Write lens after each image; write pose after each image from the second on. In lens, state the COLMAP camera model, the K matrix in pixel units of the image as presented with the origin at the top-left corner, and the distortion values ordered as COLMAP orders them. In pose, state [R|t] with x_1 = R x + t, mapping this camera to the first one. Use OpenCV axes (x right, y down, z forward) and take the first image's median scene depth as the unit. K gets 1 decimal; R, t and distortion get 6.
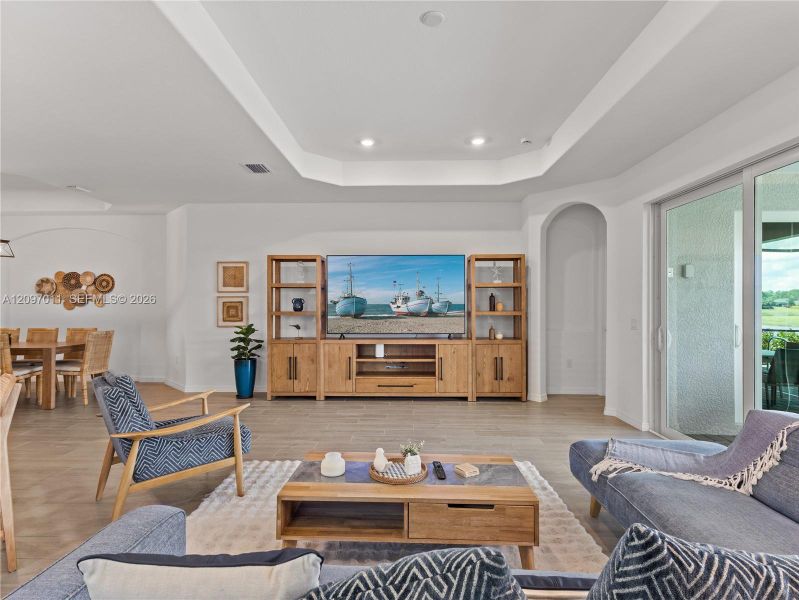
lens RADIAL K [[425.4, 0, 402.5], [0, 425.4, 300.7], [0, 0, 1]] dist [0.009285, 0.000083]
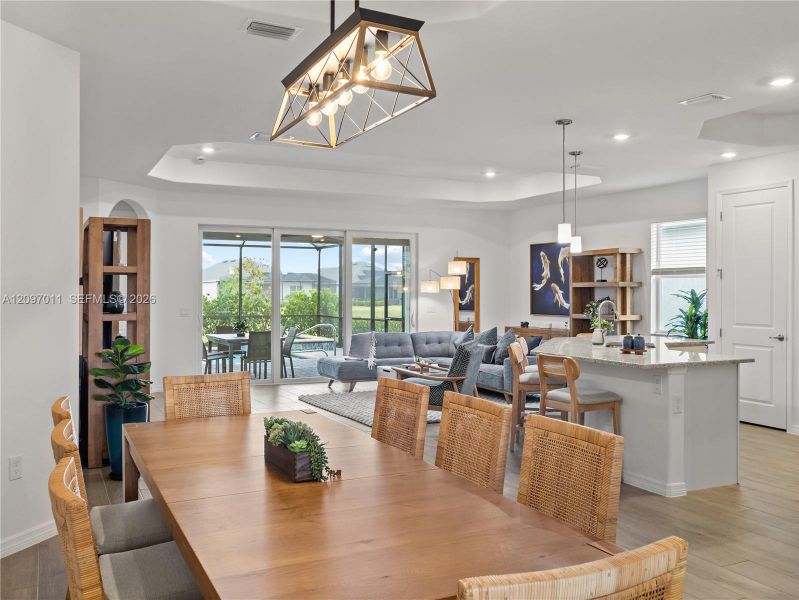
lens RADIAL K [[704.4, 0, 382.6], [0, 704.4, 283.8], [0, 0, 1]] dist [-0.030076, -0.002175]
pose [[-0.445884, 0.007311, 0.895061, -1.230119], [-0.007174, 0.999905, -0.011741, -0.007801], [-0.895062, -0.011657, -0.445790, 1.049242]]
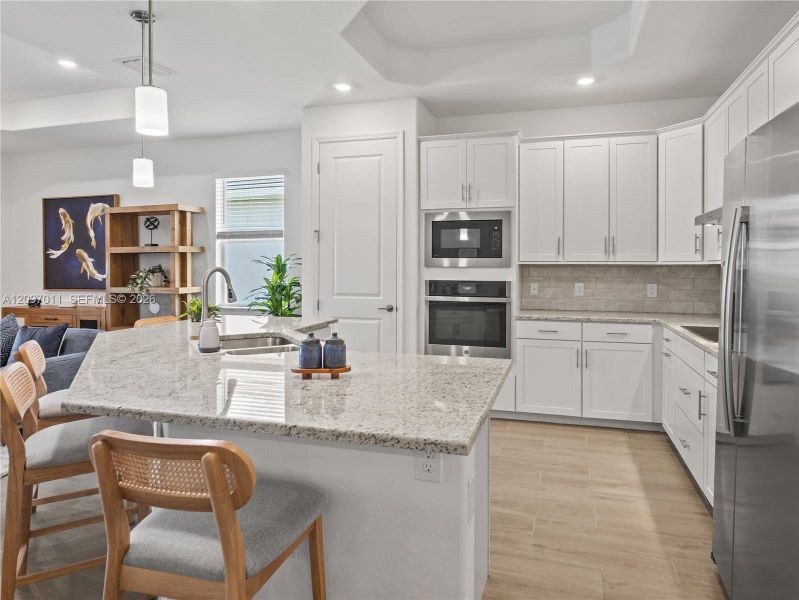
lens RADIAL K [[512.9, 0, 412.9], [0, 512.9, 265.1], [0, 0, 1]] dist [0.003109, -0.001452]
pose [[-0.963527, 0.001157, 0.267609, -0.738239], [0.000807, 0.999999, -0.001417, 0.001194], [-0.267611, -0.001150, -0.963526, 0.671835]]
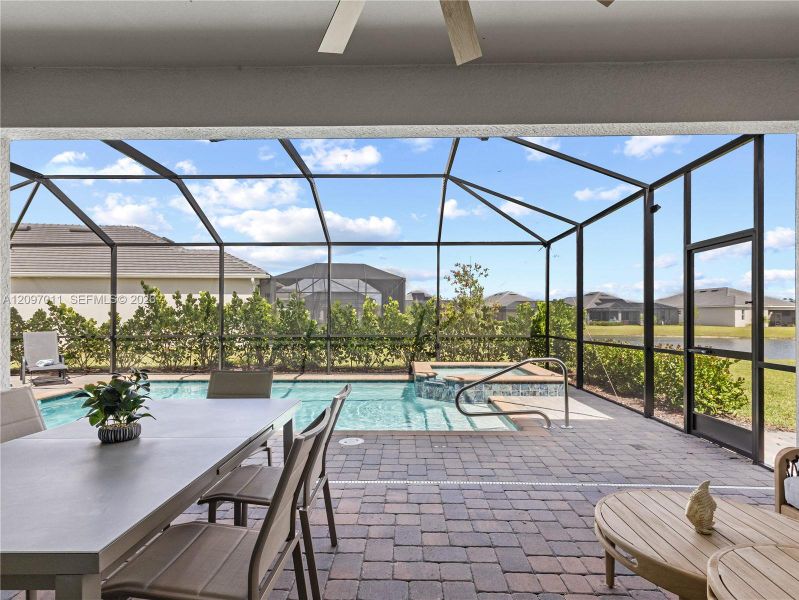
lens RADIAL K [[432.3, 0, 400.3], [0, 432.3, 315.5], [0, 0, 1]] dist [-0.004889, -0.001336]
pose [[-0.006885, -0.000916, 0.999976, 0.470101], [-0.000281, 1.000000, 0.000914, 0.036026], [-0.999976, -0.000275, -0.006886, 0.320562]]
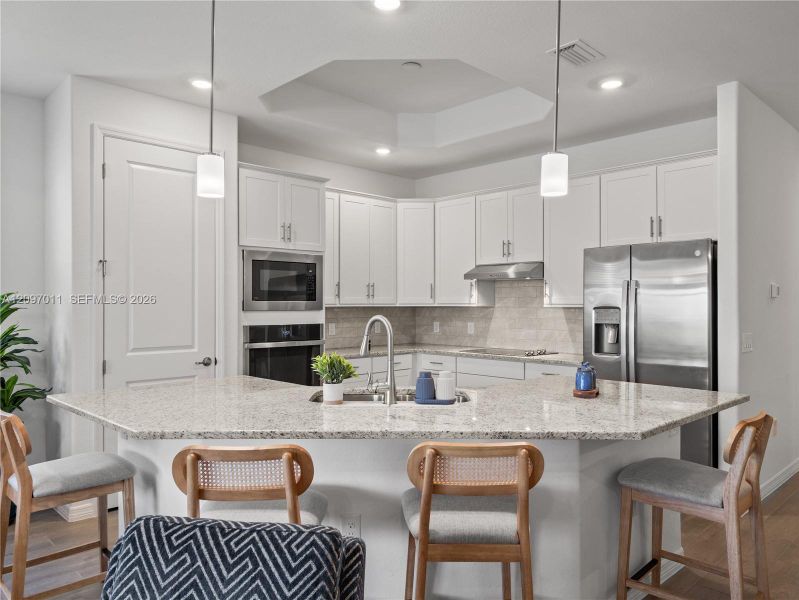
lens RADIAL K [[581.9, 0, 402.9], [0, 581.9, 300.2], [0, 0, 1]] dist [0.010931, 0.001489]
pose [[-0.704706, -0.000678, -0.709499, -0.185351], [0.003079, 0.999987, -0.004014, -0.006847], [0.709493, -0.005014, -0.704695, 0.619654]]
